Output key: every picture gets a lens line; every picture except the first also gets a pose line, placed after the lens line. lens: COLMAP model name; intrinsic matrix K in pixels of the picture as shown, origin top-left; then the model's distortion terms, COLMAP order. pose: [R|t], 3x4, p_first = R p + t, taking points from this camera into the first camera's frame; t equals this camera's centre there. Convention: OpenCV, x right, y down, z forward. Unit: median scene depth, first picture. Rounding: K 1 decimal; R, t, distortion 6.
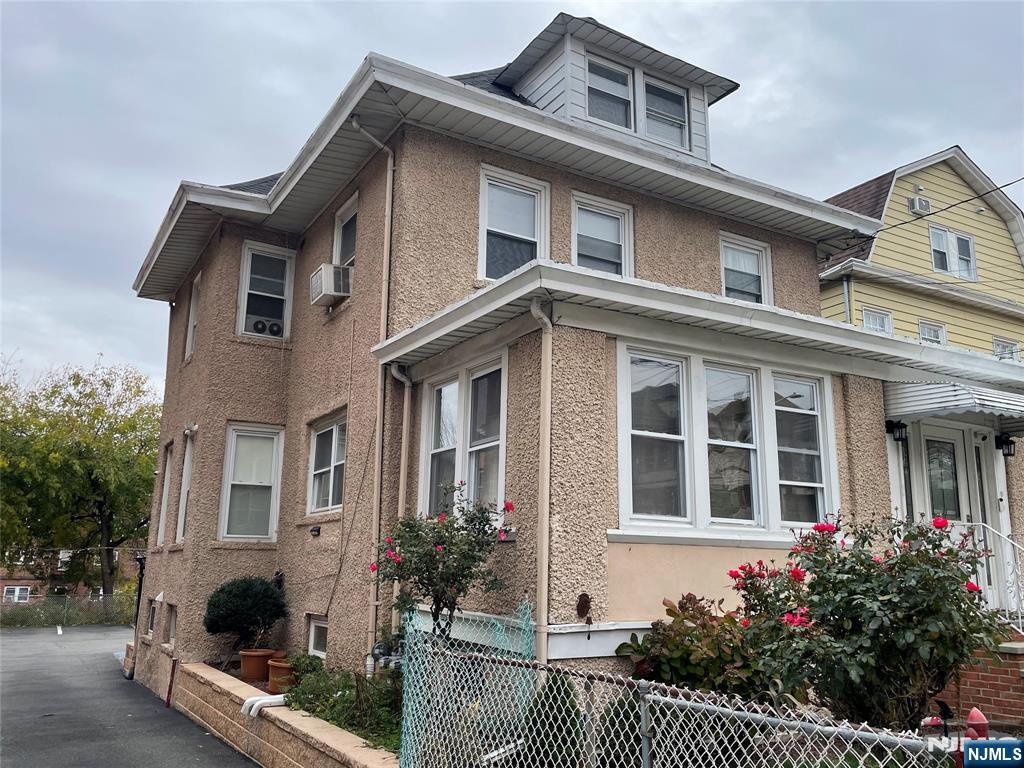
lens RADIAL K [[841.3, 0, 509.0], [0, 841.3, 387.9], [0, 0, 1]] dist [0.035714, -0.006929]
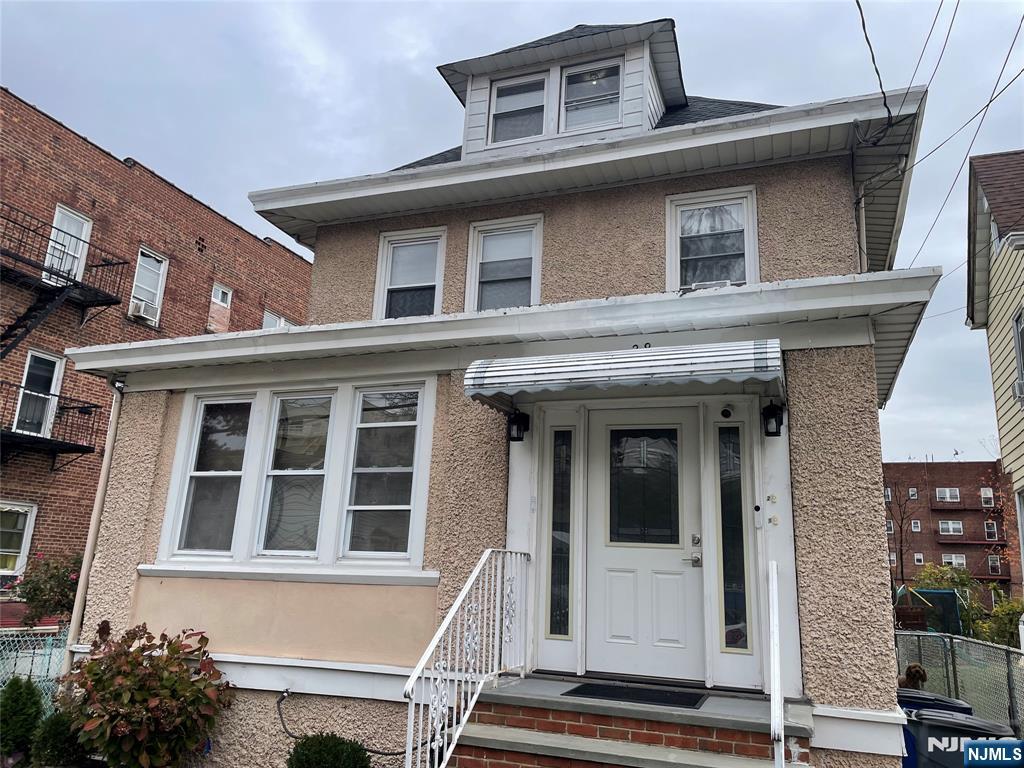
lens RADIAL K [[788.6, 0, 511.5], [0, 788.6, 373.6], [0, 0, 1]] dist [0.059153, 0.002849]
pose [[0.637058, -0.184918, -0.748307, 1.021480], [0.131715, 0.982635, -0.130691, 0.096725], [0.759479, -0.015306, 0.650352, 0.541071]]
